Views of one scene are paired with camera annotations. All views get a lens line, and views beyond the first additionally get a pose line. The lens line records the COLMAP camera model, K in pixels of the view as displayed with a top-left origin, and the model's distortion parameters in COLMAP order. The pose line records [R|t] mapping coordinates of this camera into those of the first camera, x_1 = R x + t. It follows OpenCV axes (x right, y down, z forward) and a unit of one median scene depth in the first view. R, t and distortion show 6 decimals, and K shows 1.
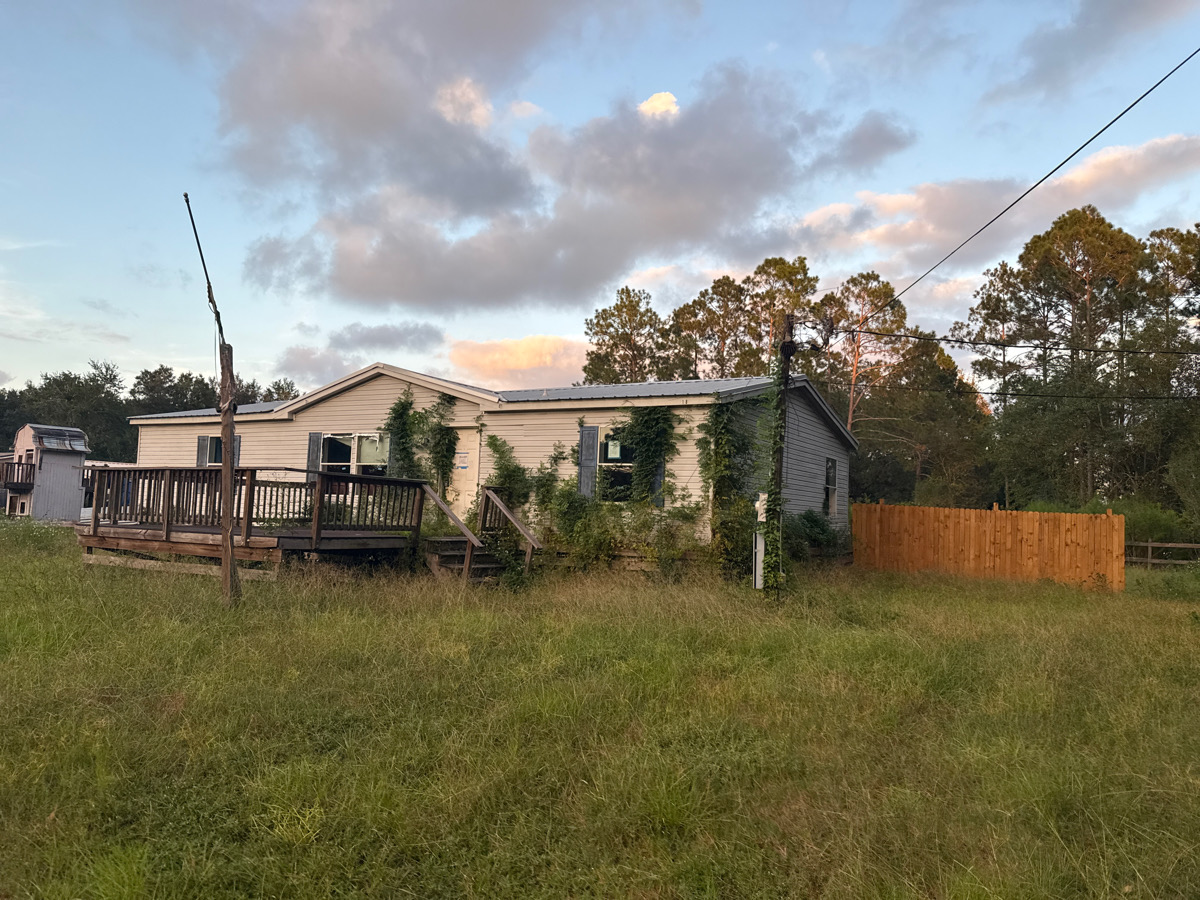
lens RADIAL K [[733.3, 0, 600.0], [0, 733.3, 450.0], [0, 0, 1]] dist [0.035581, -0.000793]
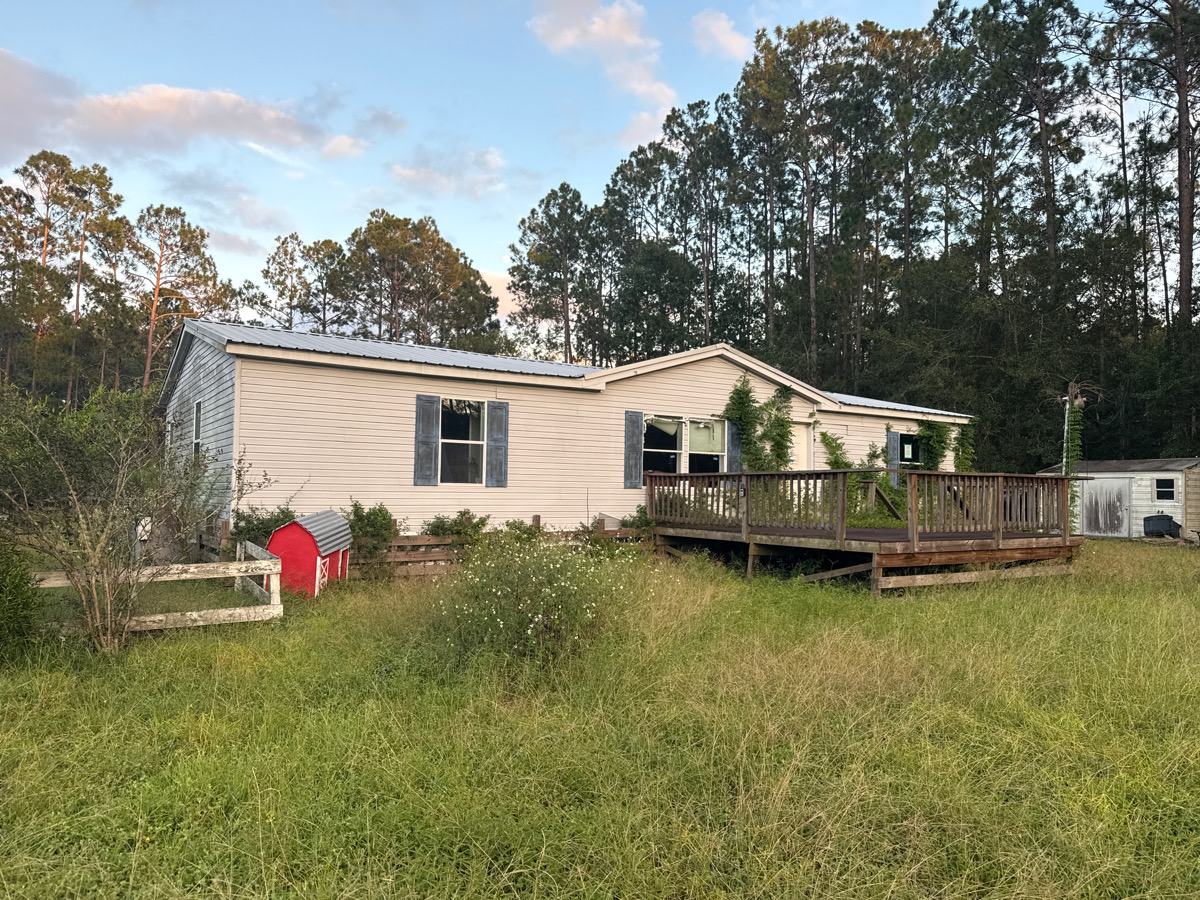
lens RADIAL K [[751.6, 0, 600.0], [0, 751.6, 450.0], [0, 0, 1]] dist [0.068610, -0.083681]
pose [[0.533677, 0.017549, 0.845507, -0.488952], [-0.063390, 0.997802, 0.019302, 0.001970], [-0.843310, -0.063898, 0.533616, 0.262233]]
